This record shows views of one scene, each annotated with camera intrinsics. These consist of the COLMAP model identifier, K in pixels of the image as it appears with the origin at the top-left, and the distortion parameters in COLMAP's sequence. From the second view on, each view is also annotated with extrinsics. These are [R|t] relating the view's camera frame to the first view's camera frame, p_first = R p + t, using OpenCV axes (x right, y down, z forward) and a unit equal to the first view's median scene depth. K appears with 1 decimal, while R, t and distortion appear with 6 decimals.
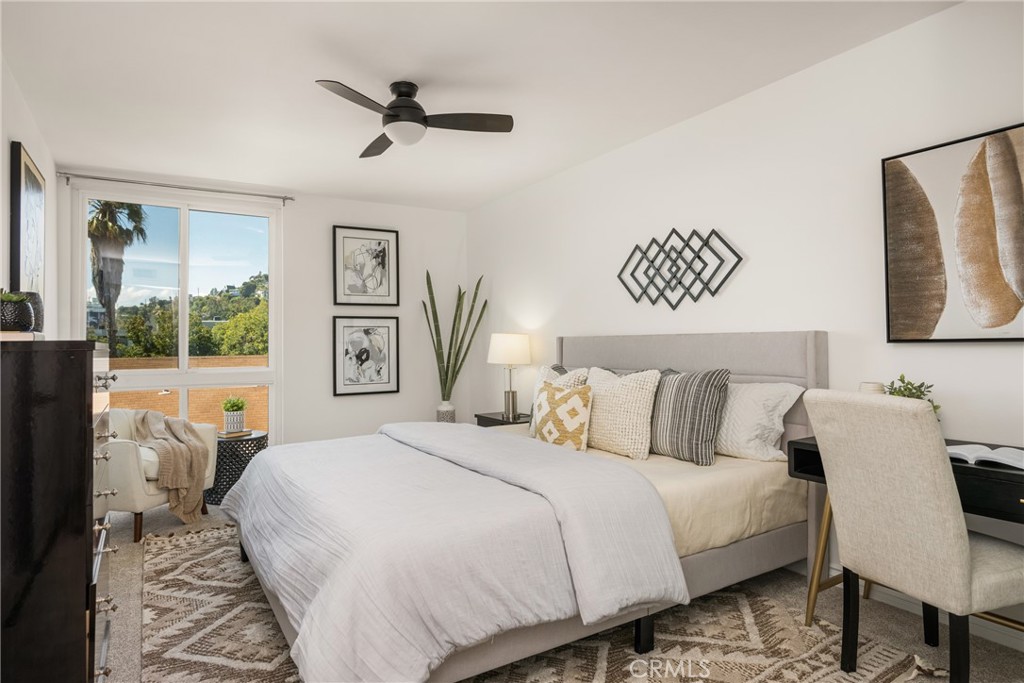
lens RADIAL K [[583.8, 0, 512.0], [0, 583.8, 341.5], [0, 0, 1]] dist [-0.001088, -0.000135]
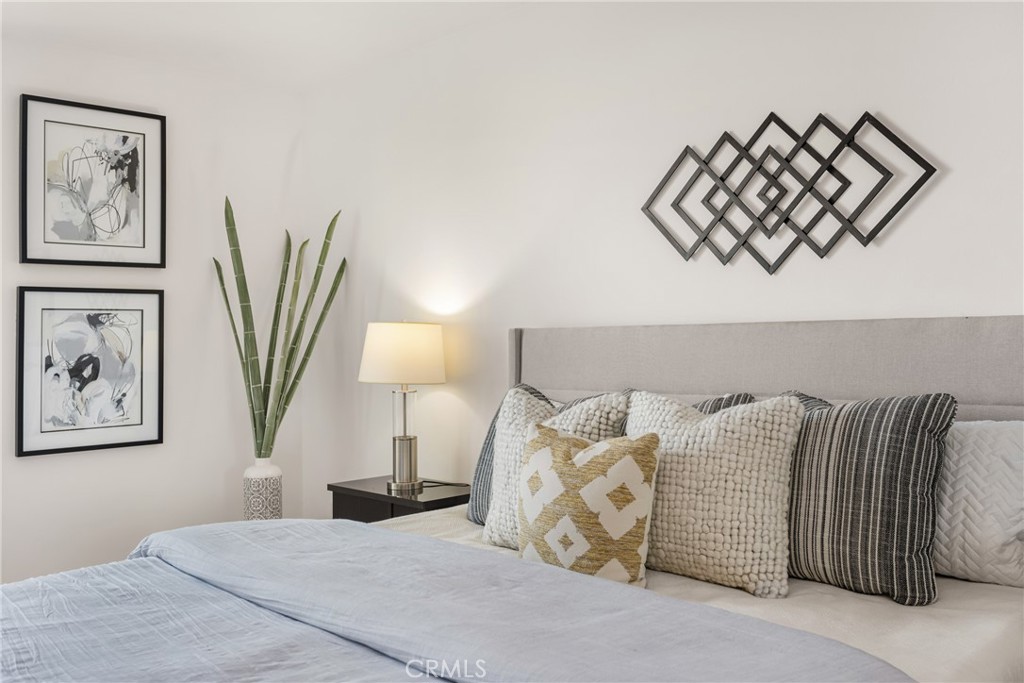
lens RADIAL K [[869.6, 0, 513.2], [0, 869.6, 306.8], [0, 0, 1]] dist [0.000075, -0.002318]
pose [[0.972856, 0.003607, 0.231382, -0.112280], [0.005009, 0.999316, -0.036642, 0.000816], [-0.231356, 0.036807, 0.972173, 0.316342]]
